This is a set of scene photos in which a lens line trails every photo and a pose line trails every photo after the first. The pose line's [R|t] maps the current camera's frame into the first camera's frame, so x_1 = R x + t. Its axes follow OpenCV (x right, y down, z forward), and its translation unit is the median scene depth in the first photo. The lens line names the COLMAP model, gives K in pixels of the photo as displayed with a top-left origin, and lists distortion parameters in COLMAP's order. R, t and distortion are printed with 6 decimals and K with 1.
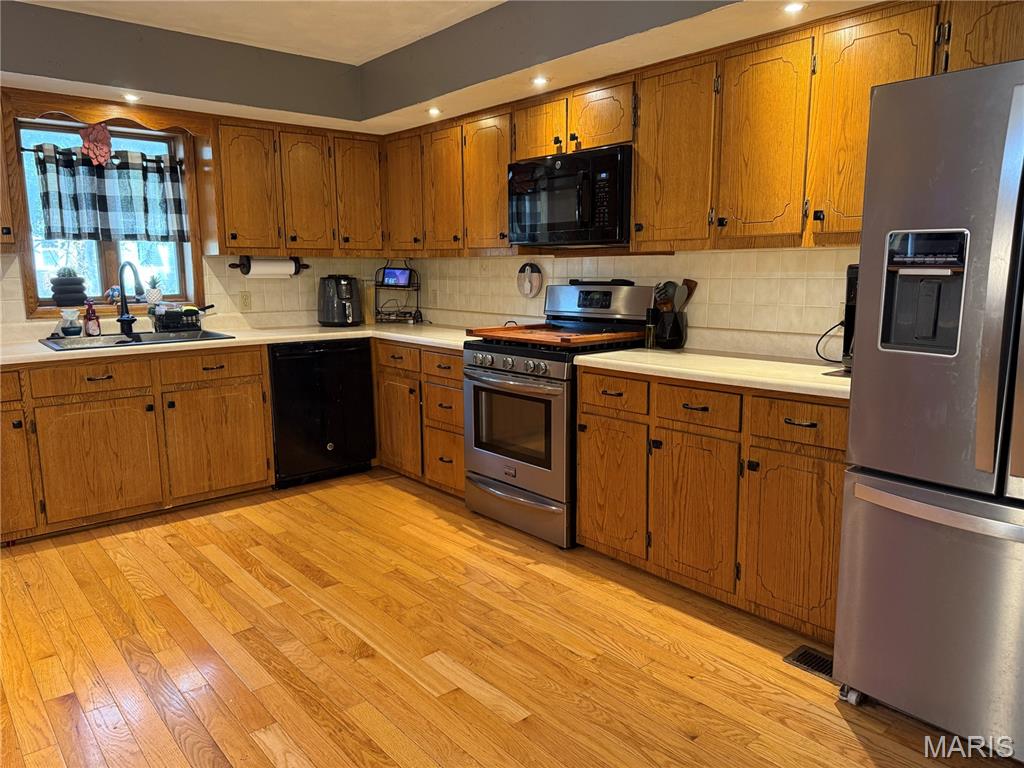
lens RADIAL K [[735.1, 0, 517.4], [0, 735.1, 386.0], [0, 0, 1]] dist [0.011549, -0.014338]
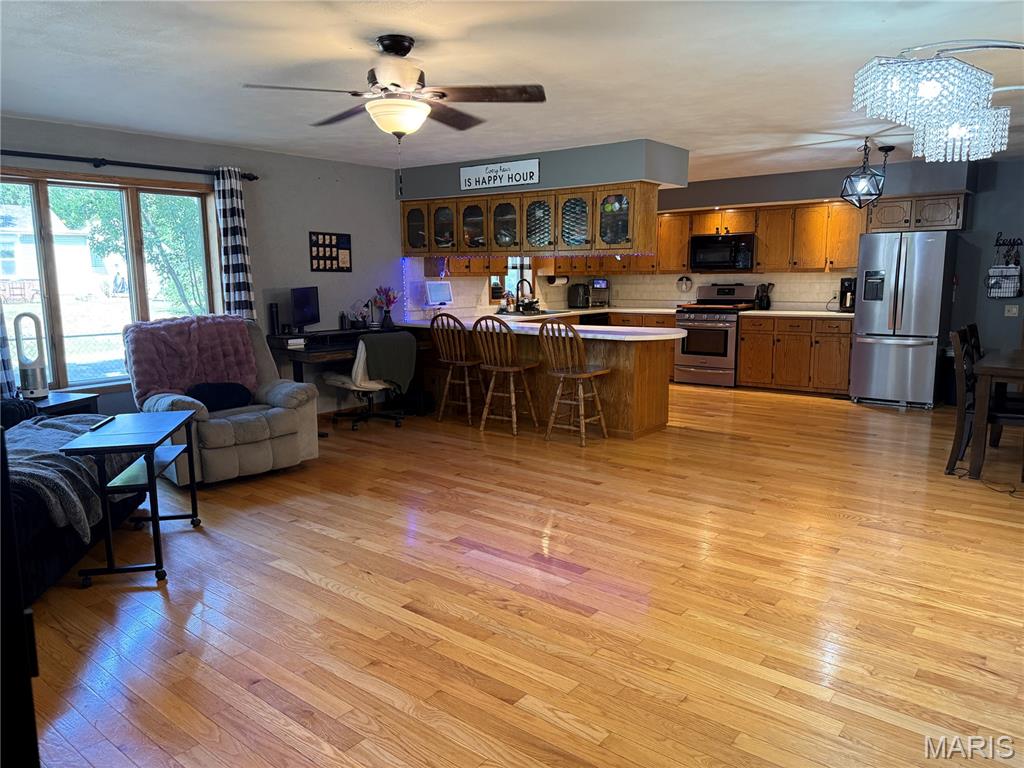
lens RADIAL K [[735.1, 0, 507.7], [0, 735.1, 383.2], [0, 0, 1]] dist [0.011549, -0.014338]
pose [[0.984917, -0.037350, 0.168951, -1.154246], [0.038552, 0.999249, -0.003835, 0.185800], [-0.168681, 0.010291, 0.985617, -1.427892]]
